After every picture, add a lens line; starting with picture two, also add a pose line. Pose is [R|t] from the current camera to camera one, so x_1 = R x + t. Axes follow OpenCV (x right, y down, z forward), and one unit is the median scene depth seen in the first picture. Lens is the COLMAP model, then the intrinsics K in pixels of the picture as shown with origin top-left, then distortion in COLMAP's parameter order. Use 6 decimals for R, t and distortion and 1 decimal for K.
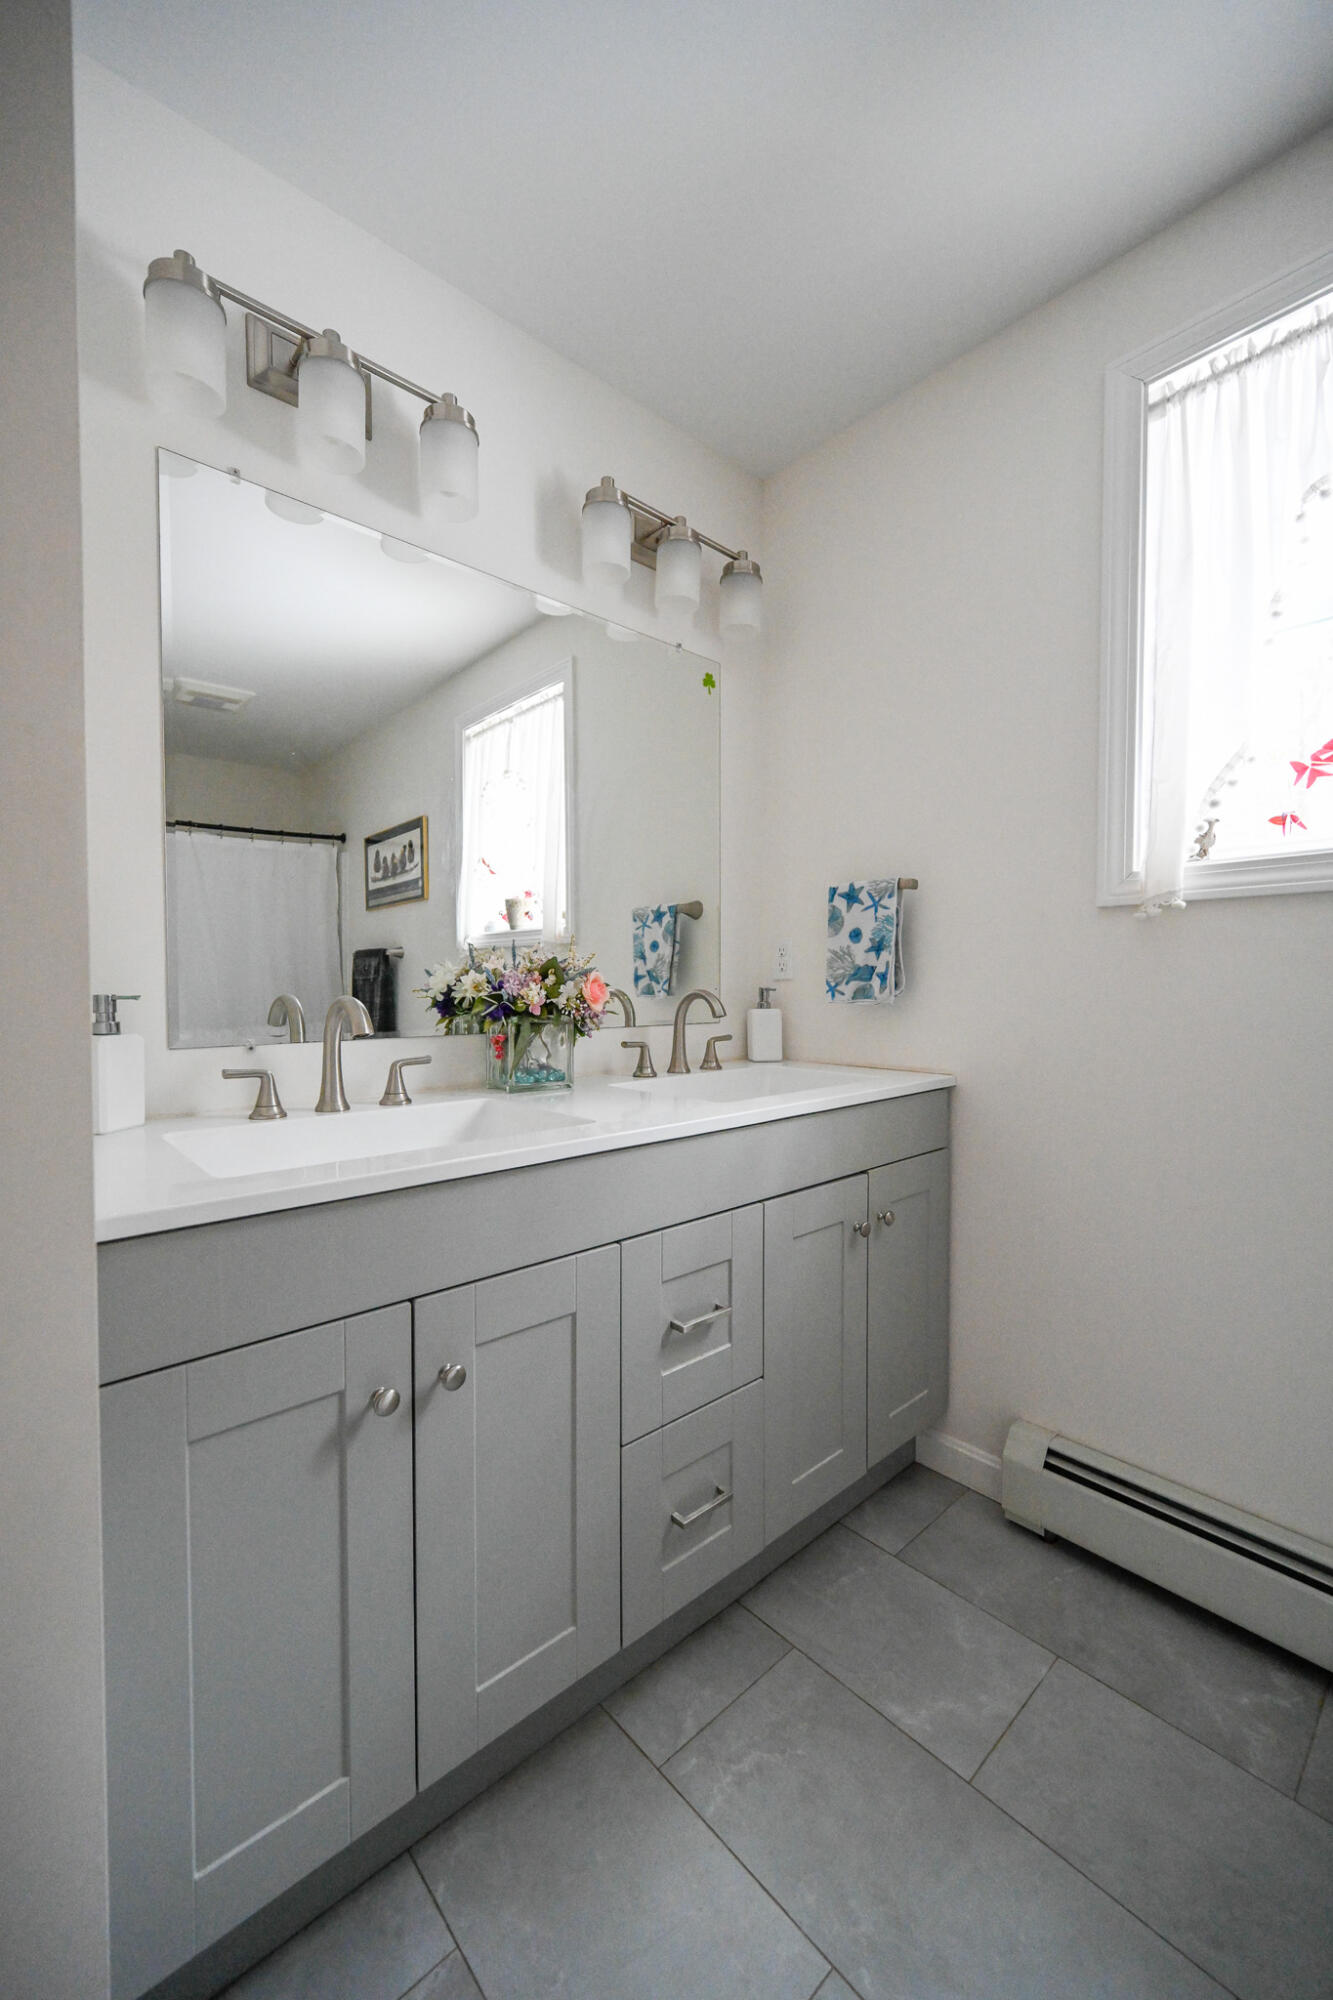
lens RADIAL K [[786.0, 0, 664.2], [0, 786.0, 1006.7], [0, 0, 1]] dist [0.000345, -0.000253]
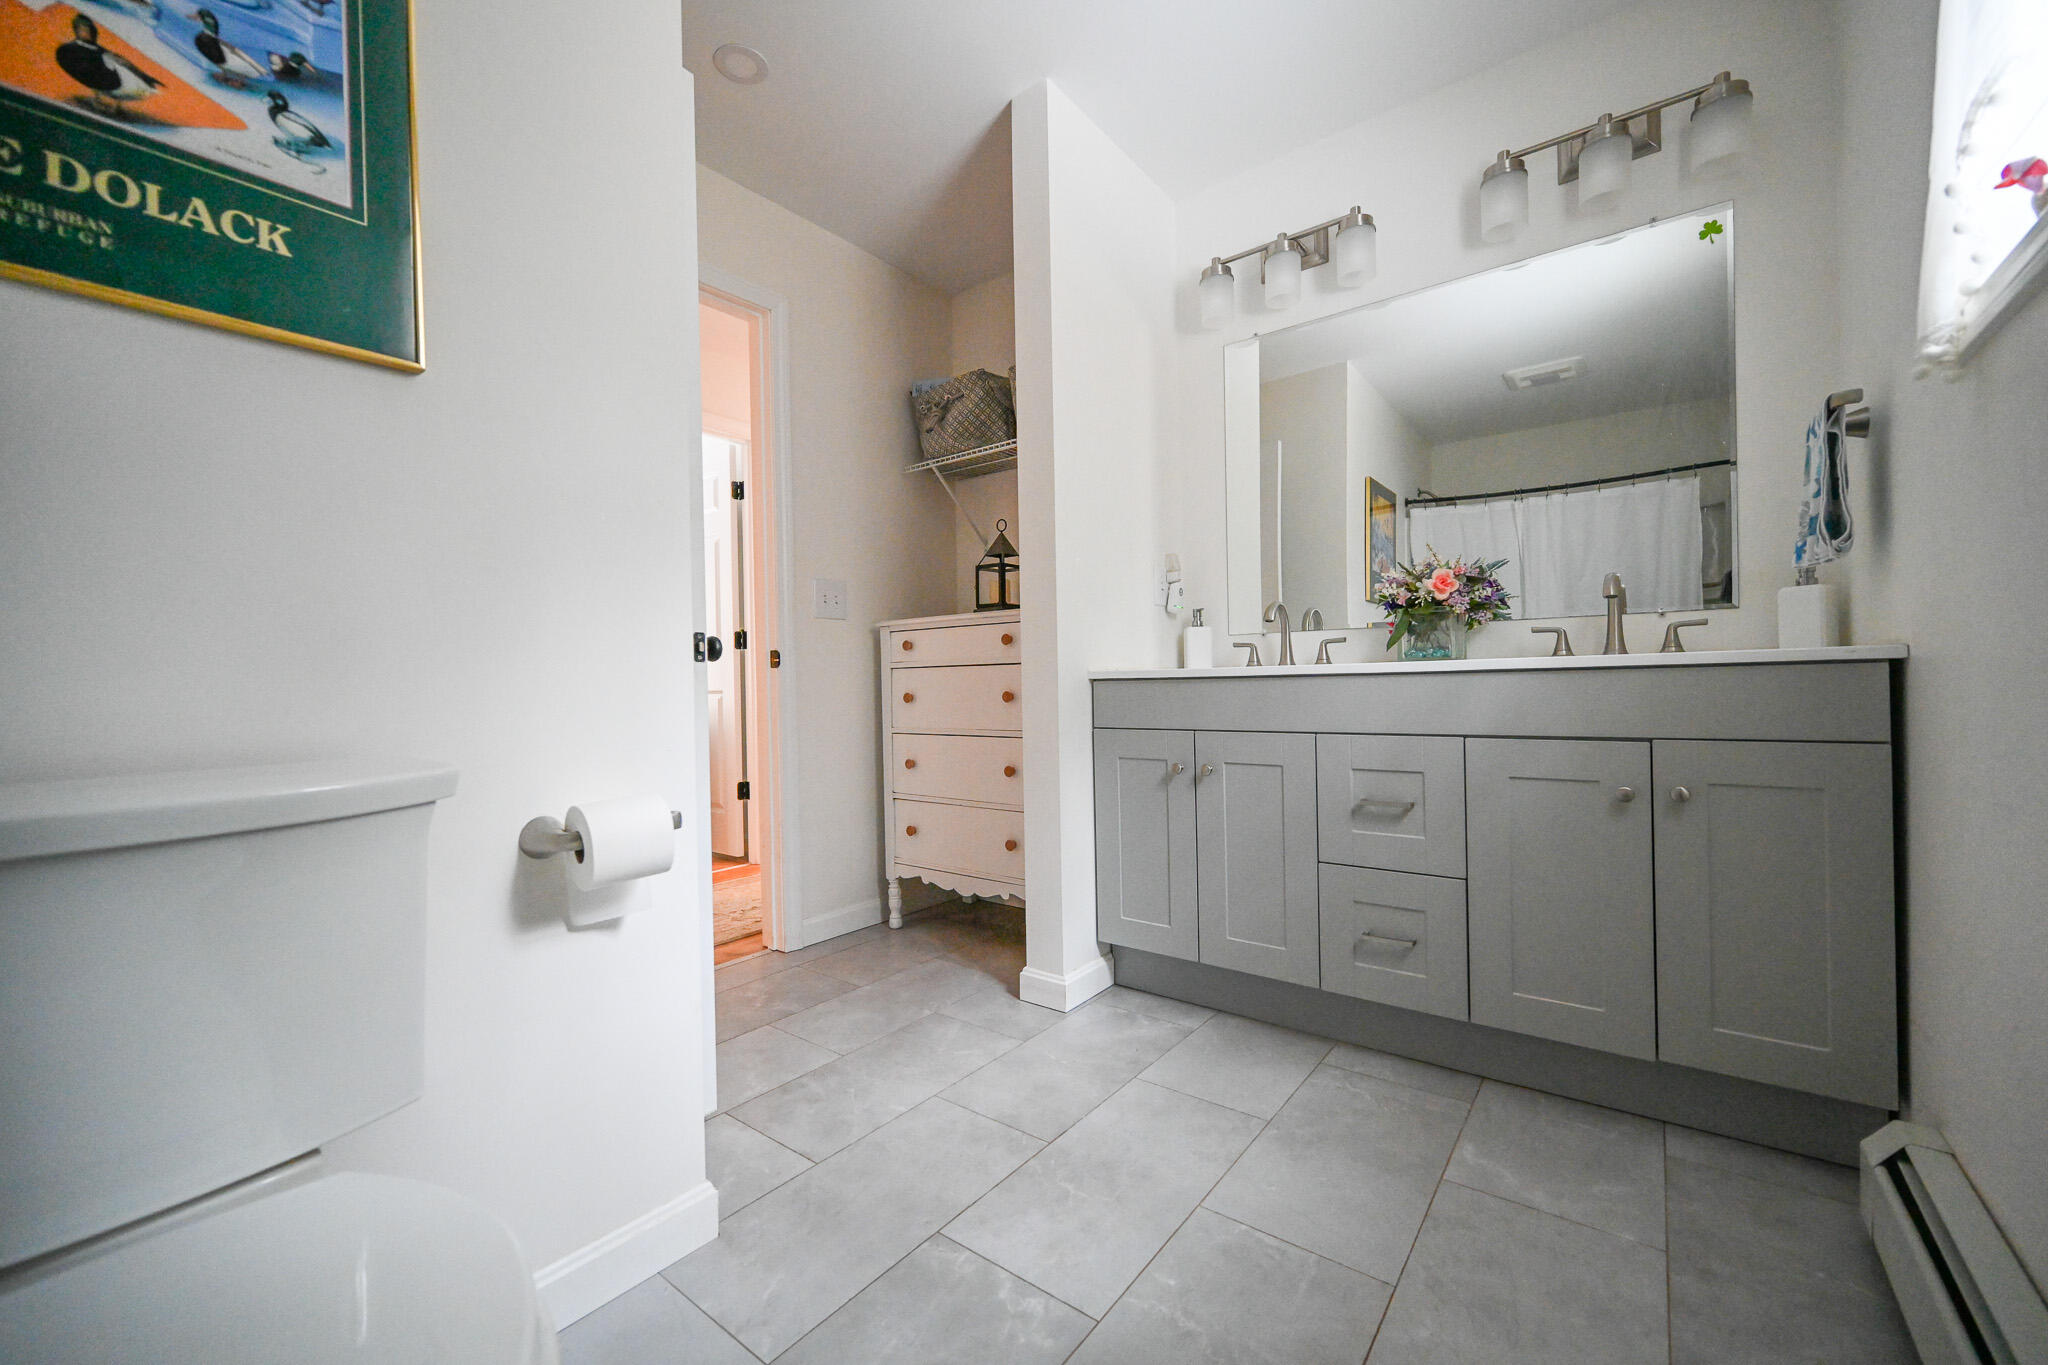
lens RADIAL K [[804.9, 0, 1012.5], [0, 804.9, 683.4], [0, 0, 1]] dist [0.000345, -0.000253]
pose [[0.164396, 0.005218, -0.986381, 1.212079], [-0.006451, 0.999970, 0.004215, 0.157441], [0.986373, 0.005670, 0.164425, 0.088680]]
